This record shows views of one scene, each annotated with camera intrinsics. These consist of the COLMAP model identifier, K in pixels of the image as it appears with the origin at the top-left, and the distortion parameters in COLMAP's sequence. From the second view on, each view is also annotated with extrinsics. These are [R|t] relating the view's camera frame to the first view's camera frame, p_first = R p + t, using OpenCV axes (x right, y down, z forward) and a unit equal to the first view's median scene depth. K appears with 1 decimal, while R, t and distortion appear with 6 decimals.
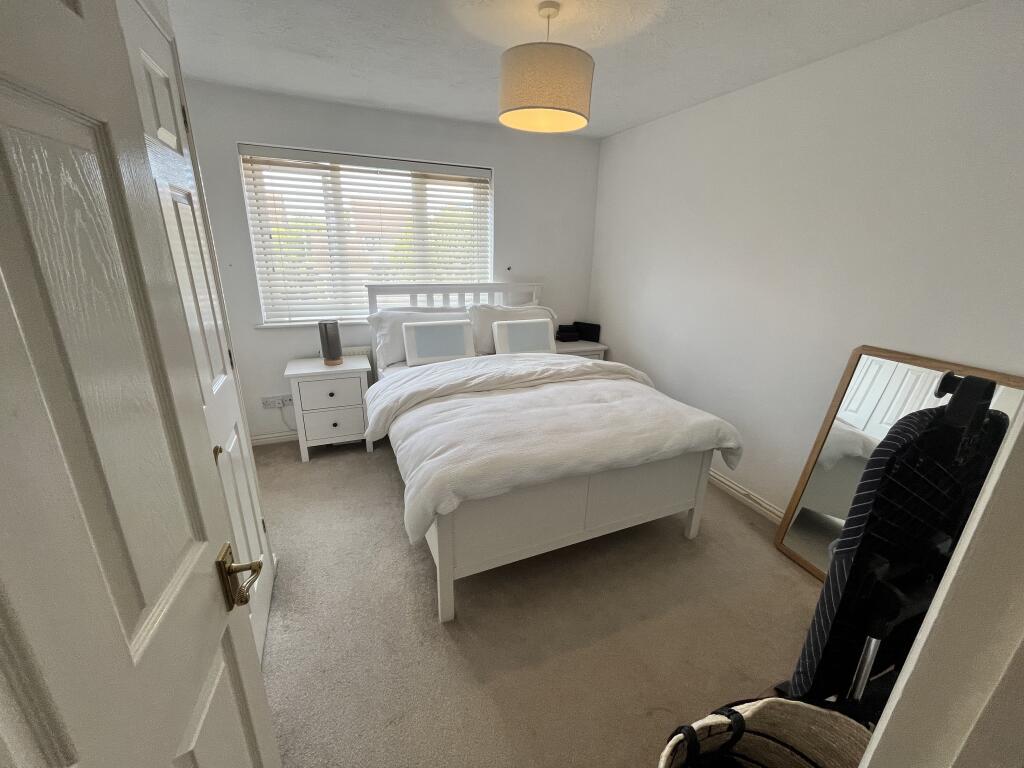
lens RADIAL K [[418.2, 0, 512.8], [0, 418.2, 383.7], [0, 0, 1]] dist [-0.000532, 0.000001]
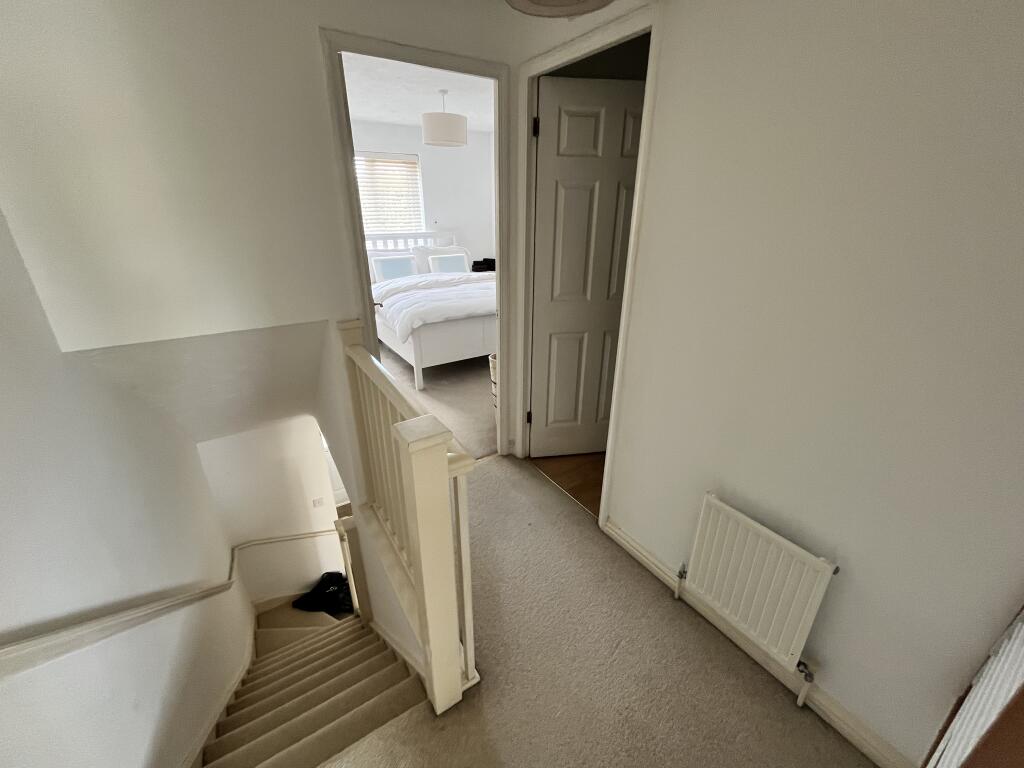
lens RADIAL K [[418.2, 0, 509.4], [0, 418.2, 382.3], [0, 0, 1]] dist [-0.000532, 0.000001]
pose [[0.987744, -0.083898, 0.131616, 0.006905], [0.072787, 0.993539, 0.087077, 0.197571], [-0.138072, -0.076430, 0.987469, -0.603605]]
